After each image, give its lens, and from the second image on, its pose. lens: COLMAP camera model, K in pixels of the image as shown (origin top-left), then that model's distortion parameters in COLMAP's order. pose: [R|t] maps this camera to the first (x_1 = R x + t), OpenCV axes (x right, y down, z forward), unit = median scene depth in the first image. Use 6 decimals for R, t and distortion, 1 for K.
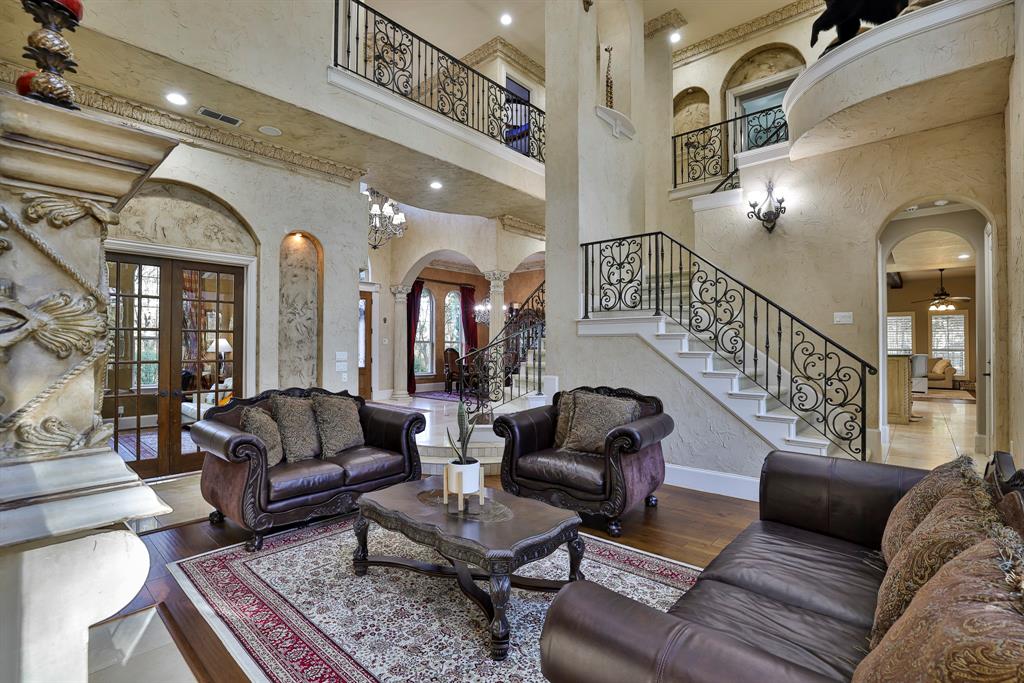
lens RADIAL K [[465.8, 0, 505.5], [0, 465.8, 340.0], [0, 0, 1]] dist [-0.028154, 0.000849]
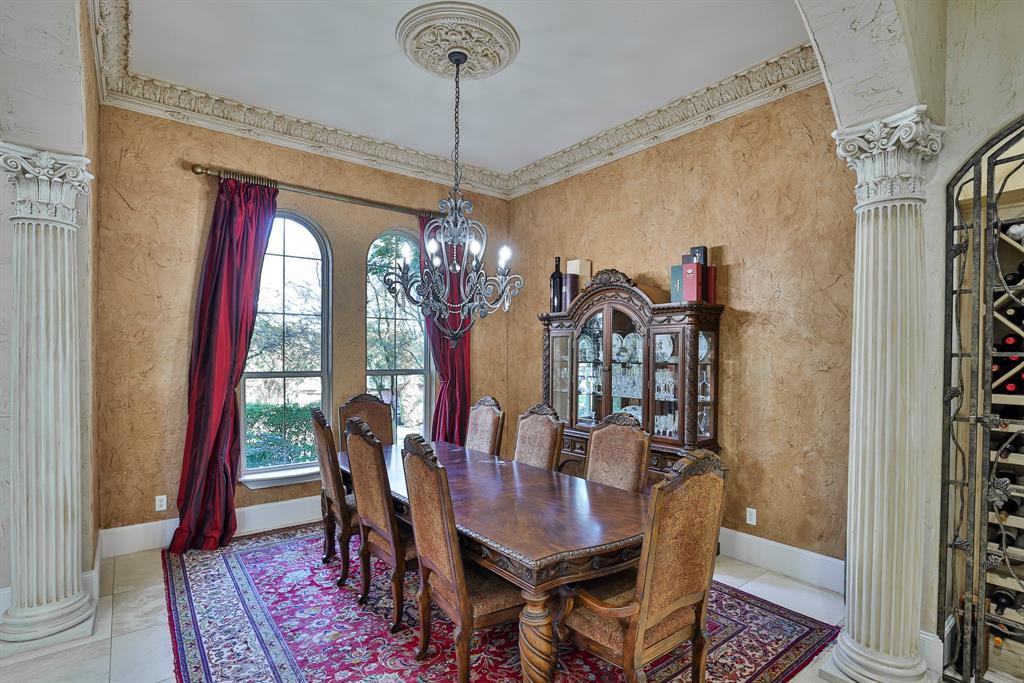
lens RADIAL K [[514.3, 0, 516.7], [0, 514.3, 360.3], [0, 0, 1]] dist [-0.027518, 0.000816]
pose [[0.989008, 0.009177, -0.147580, 0.090436], [-0.005244, 0.999621, 0.027012, -0.038065], [0.147772, -0.025941, 0.988681, 1.507478]]
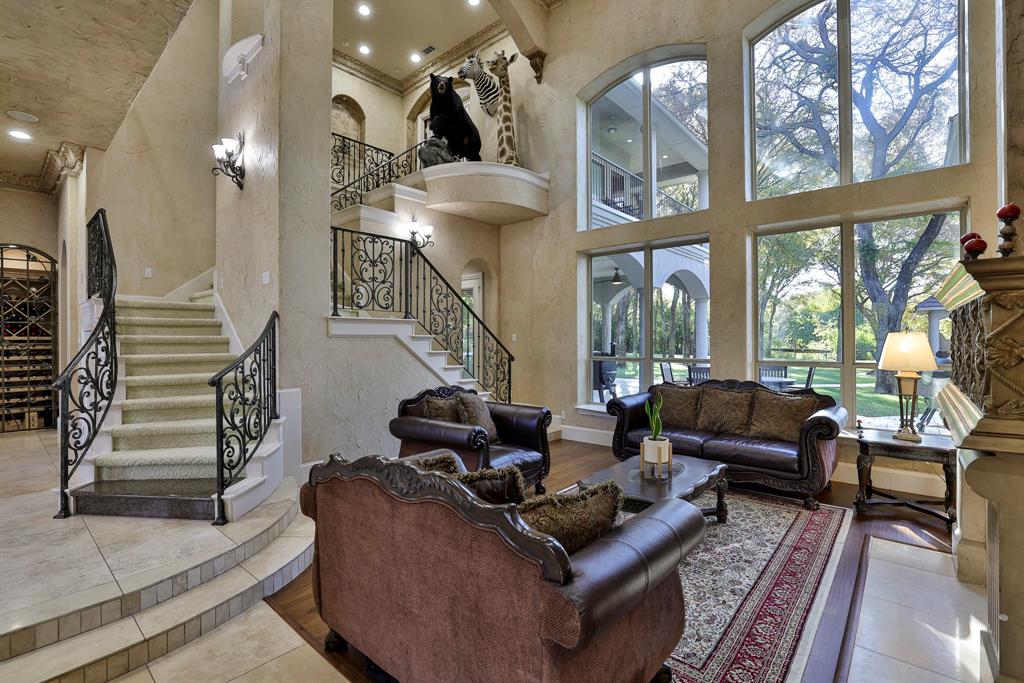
lens RADIAL K [[465.8, 0, 505.5], [0, 465.8, 340.0], [0, 0, 1]] dist [-0.028154, 0.000849]
pose [[-0.017382, -0.005014, 0.999836, -0.697155], [-0.015106, 0.999875, 0.004752, -0.010725], [-0.999735, -0.015021, -0.017455, 0.726507]]
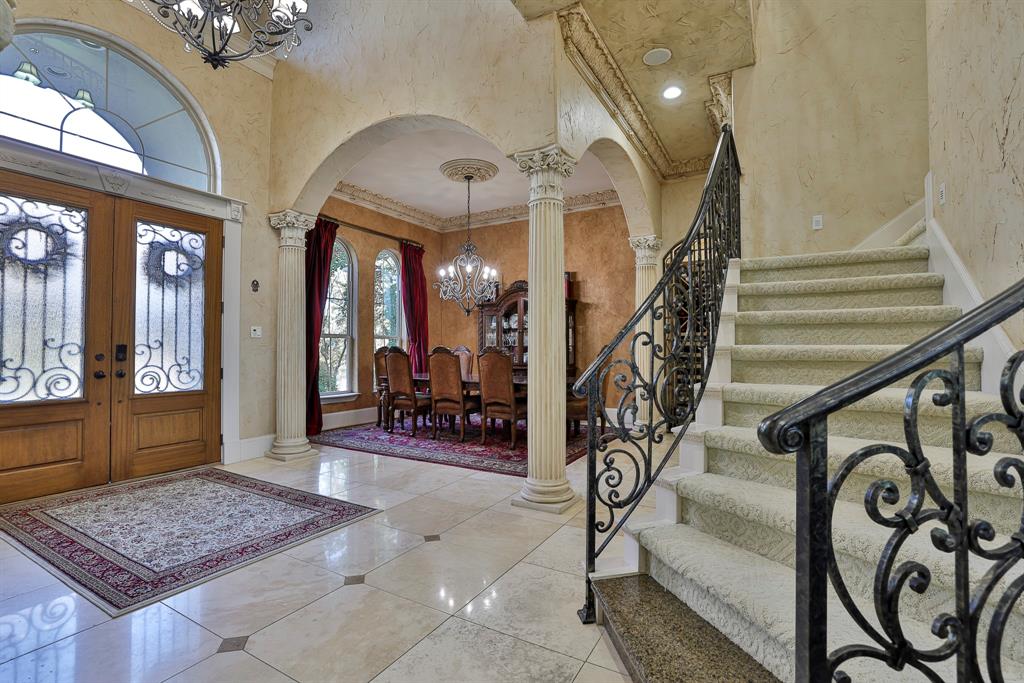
lens RADIAL K [[465.8, 0, 505.5], [0, 465.8, 340.0], [0, 0, 1]] dist [-0.028154, 0.000849]
pose [[0.978331, 0.001998, 0.207036, -0.215700], [-0.001176, 0.999991, -0.004095, 0.025714], [-0.207042, 0.003763, 0.978325, 0.972243]]
